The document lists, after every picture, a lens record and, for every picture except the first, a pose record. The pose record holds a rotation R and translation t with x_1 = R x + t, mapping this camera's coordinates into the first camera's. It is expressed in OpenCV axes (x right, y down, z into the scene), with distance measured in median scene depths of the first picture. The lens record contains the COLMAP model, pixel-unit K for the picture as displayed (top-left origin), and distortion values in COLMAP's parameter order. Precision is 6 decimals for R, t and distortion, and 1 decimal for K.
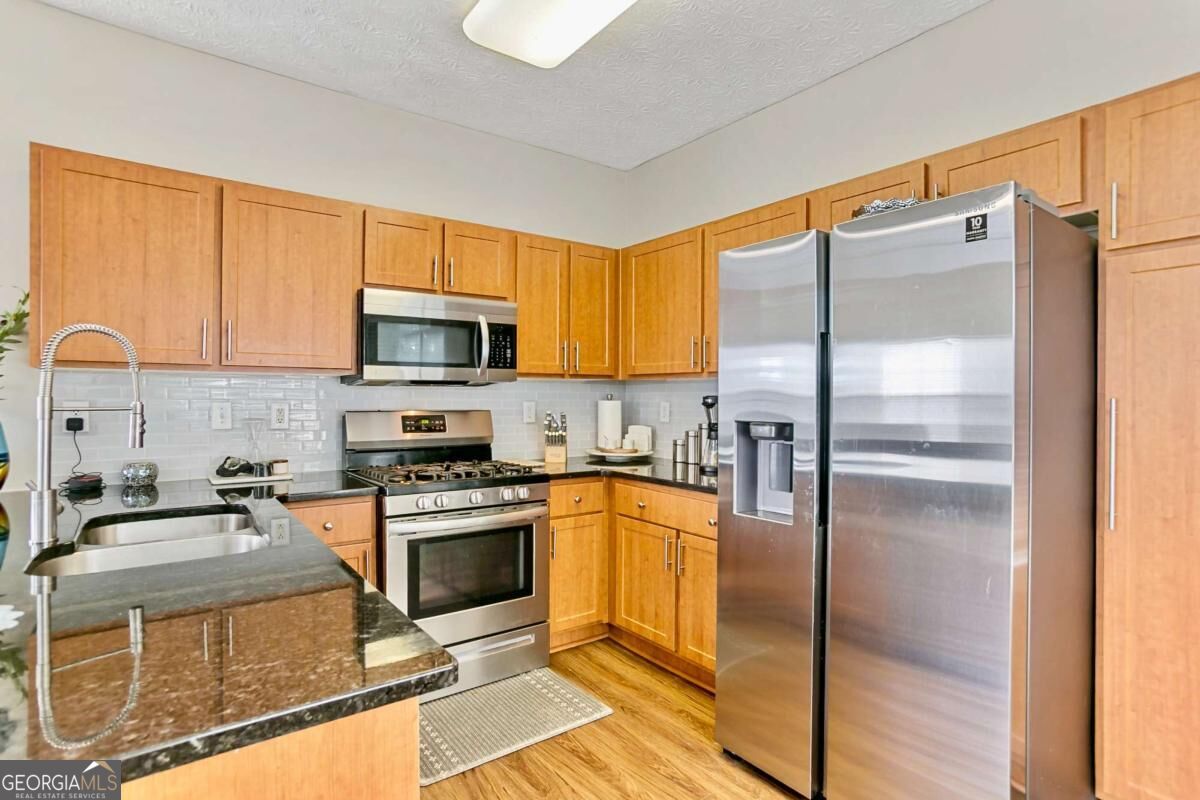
lens RADIAL K [[597.8, 0, 593.9], [0, 597.8, 400.0], [0, 0, 1]] dist [-0.053107, 0.026051]
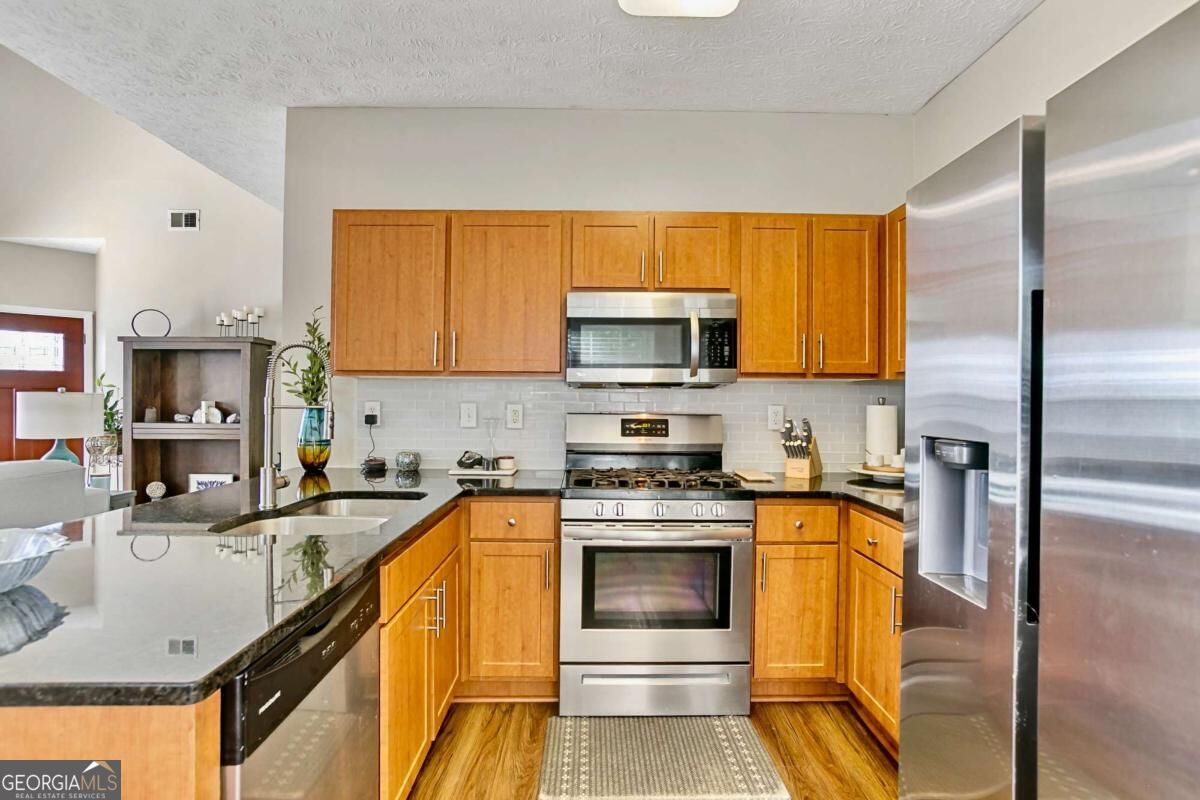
lens RADIAL K [[597.8, 0, 598.4], [0, 597.8, 400.8], [0, 0, 1]] dist [-0.053107, 0.026051]
pose [[0.814188, 0.004594, -0.580584, 0.257657], [-0.008001, 0.999963, -0.003308, 0.000603], [0.580547, 0.007338, 0.814194, 0.197297]]
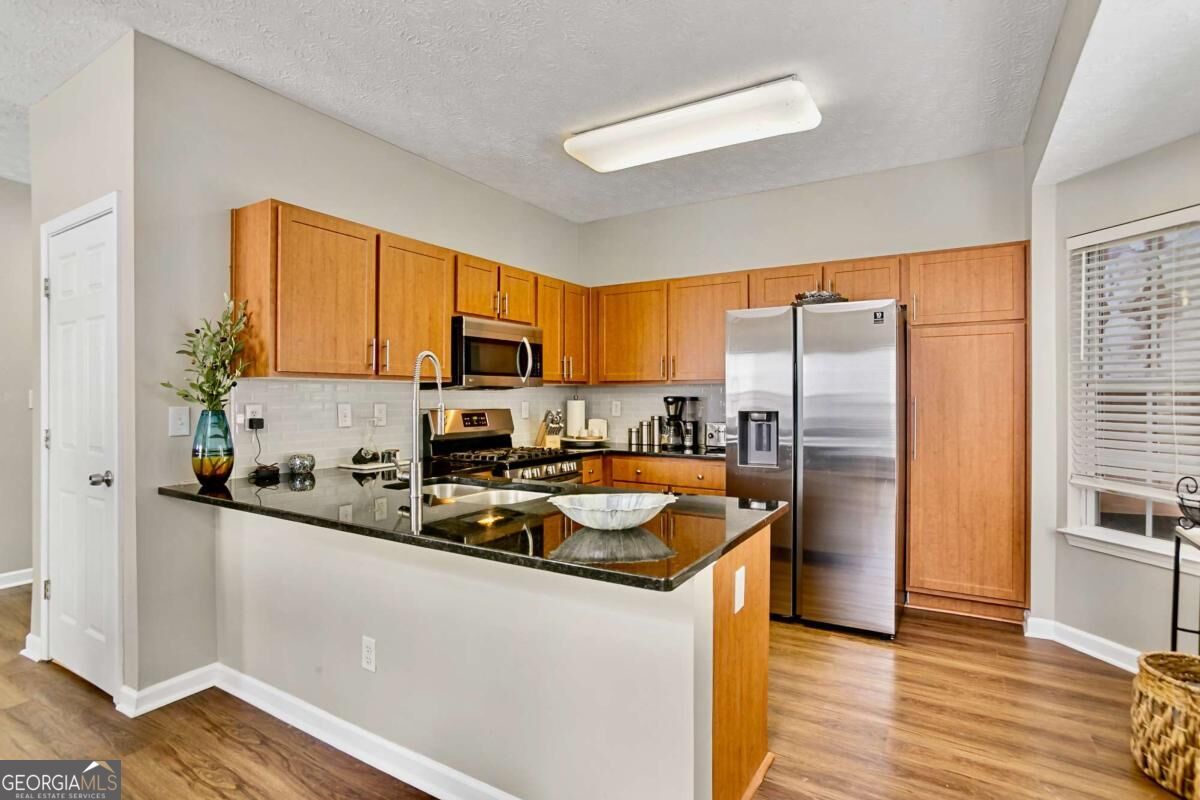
lens RADIAL K [[597.8, 0, 595.1], [0, 597.8, 400.5], [0, 0, 1]] dist [-0.053107, 0.026051]
pose [[0.925815, -0.008722, 0.377876, -0.628540], [0.008015, 0.999962, 0.003443, -0.004025], [-0.377892, -0.000159, 0.925850, -0.341910]]
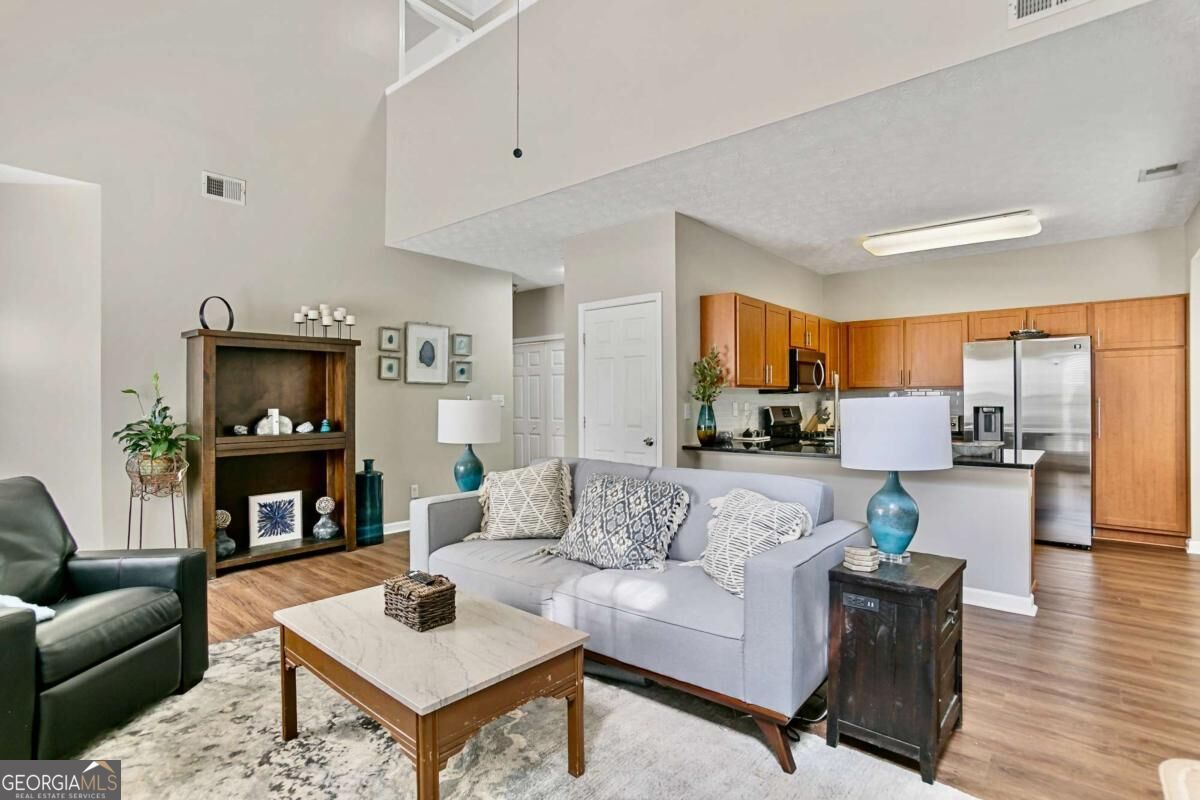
lens RADIAL K [[597.8, 0, 583.0], [0, 597.8, 402.0], [0, 0, 1]] dist [-0.053107, 0.026051]
pose [[0.974071, -0.010602, 0.225994, -1.672100], [0.011214, 0.999936, -0.001422, -0.002083], [-0.225964, 0.003919, 0.974128, -0.949696]]
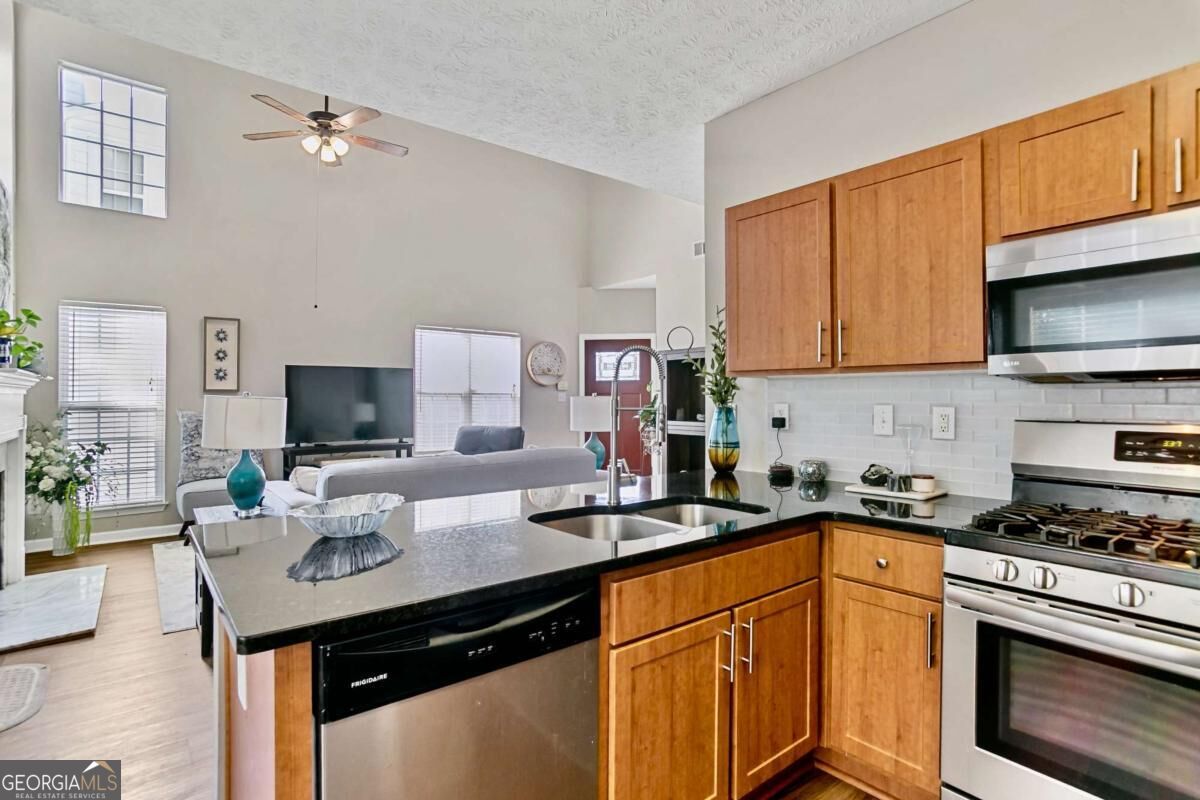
lens RADIAL K [[597.8, 0, 600.1], [0, 597.8, 389.8], [0, 0, 1]] dist [-0.053107, 0.026051]
pose [[0.048064, -0.016848, -0.998702, 0.290912], [-0.006283, 0.999833, -0.017170, -0.002725], [0.998825, 0.007100, 0.047950, 0.512779]]
